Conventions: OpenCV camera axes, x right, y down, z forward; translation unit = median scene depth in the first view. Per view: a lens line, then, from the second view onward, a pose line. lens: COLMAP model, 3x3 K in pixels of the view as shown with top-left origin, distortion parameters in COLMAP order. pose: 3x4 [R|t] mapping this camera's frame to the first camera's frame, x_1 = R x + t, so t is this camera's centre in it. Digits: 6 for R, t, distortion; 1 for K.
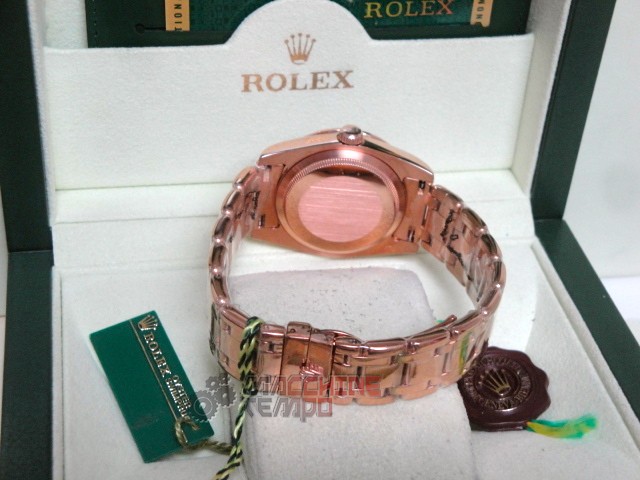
lens RADIAL K [[1187.4, 0, 326.6], [0, 1187.4, 244.0], [0, 0, 1]] dist [0.195875, 0.000000]
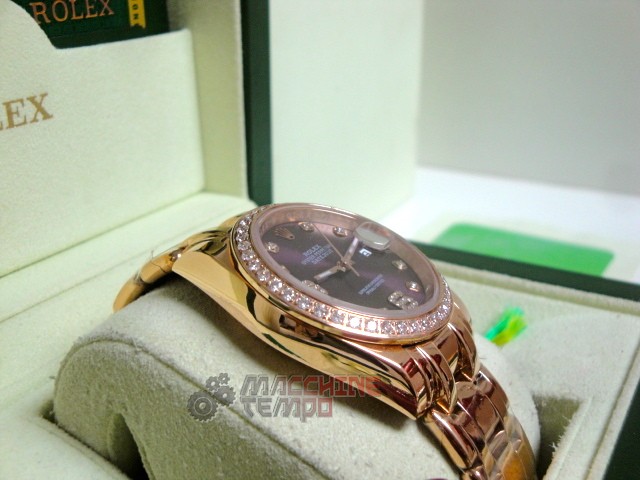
lens RADIAL K [[840.7, 0, 328.5], [0, 840.7, 242.0], [0, 0, 1]] dist [0.058817, 0.000000]
pose [[0.628207, -0.334741, 0.702356, -0.280121], [0.501940, 0.864106, -0.037119, 0.047296], [-0.594485, 0.375859, 0.710857, 0.551485]]
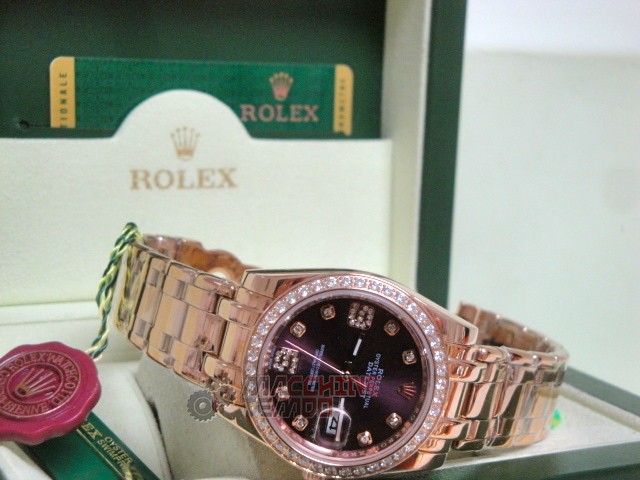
lens RADIAL K [[1187.4, 0, 330.7], [0, 1187.4, 234.1], [0, 0, 1]] dist [0.195875, 0.000000]
pose [[0.957206, -0.072377, 0.280210, -0.192687], [0.191790, 0.883727, -0.426899, 0.359980], [-0.216732, 0.462372, 0.859790, 0.131904]]
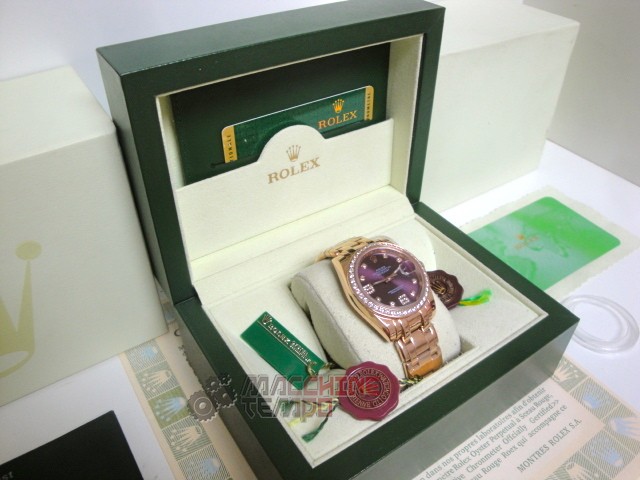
lens RADIAL K [[530.3, 0, 318.4], [0, 530.3, 238.6], [0, 0, 1]] dist [-0.159575, 0.113163]
pose [[0.919381, -0.295148, 0.260051, -0.239531], [0.283416, 0.955449, 0.082415, -0.092091], [-0.272790, -0.002068, 0.962071, 0.189699]]
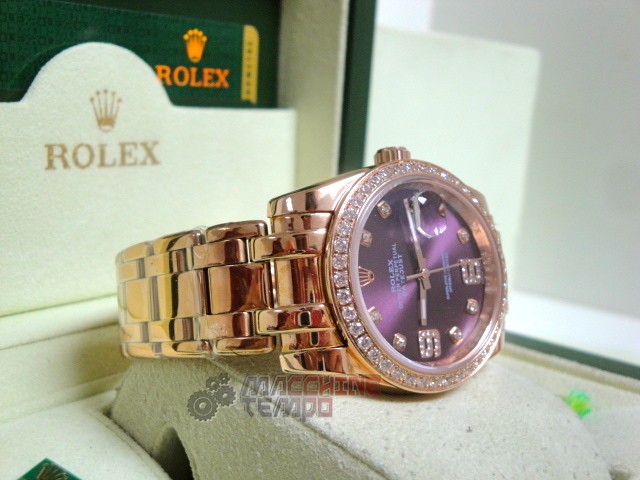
lens RADIAL K [[840.7, 0, 318.7], [0, 840.7, 239.4], [0, 0, 1]] dist [0.058817, 0.000000]
pose [[0.754606, -0.140371, 0.640988, -0.292038], [0.385484, 0.885347, -0.259929, 0.119149], [-0.531010, 0.443235, 0.722199, 0.540307]]
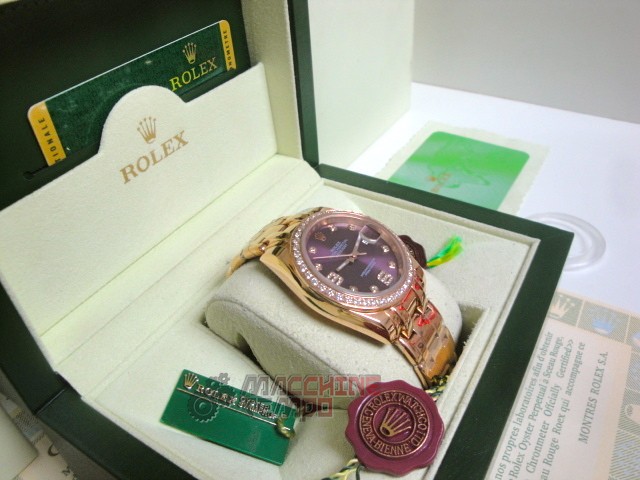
lens RADIAL K [[530.3, 0, 321.5], [0, 530.3, 235.3], [0, 0, 1]] dist [-0.159575, 0.113163]
pose [[0.667894, -0.534725, 0.517674, -0.240300], [0.530591, 0.829862, 0.172636, -0.068841], [-0.521911, 0.159370, 0.837980, 0.460220]]
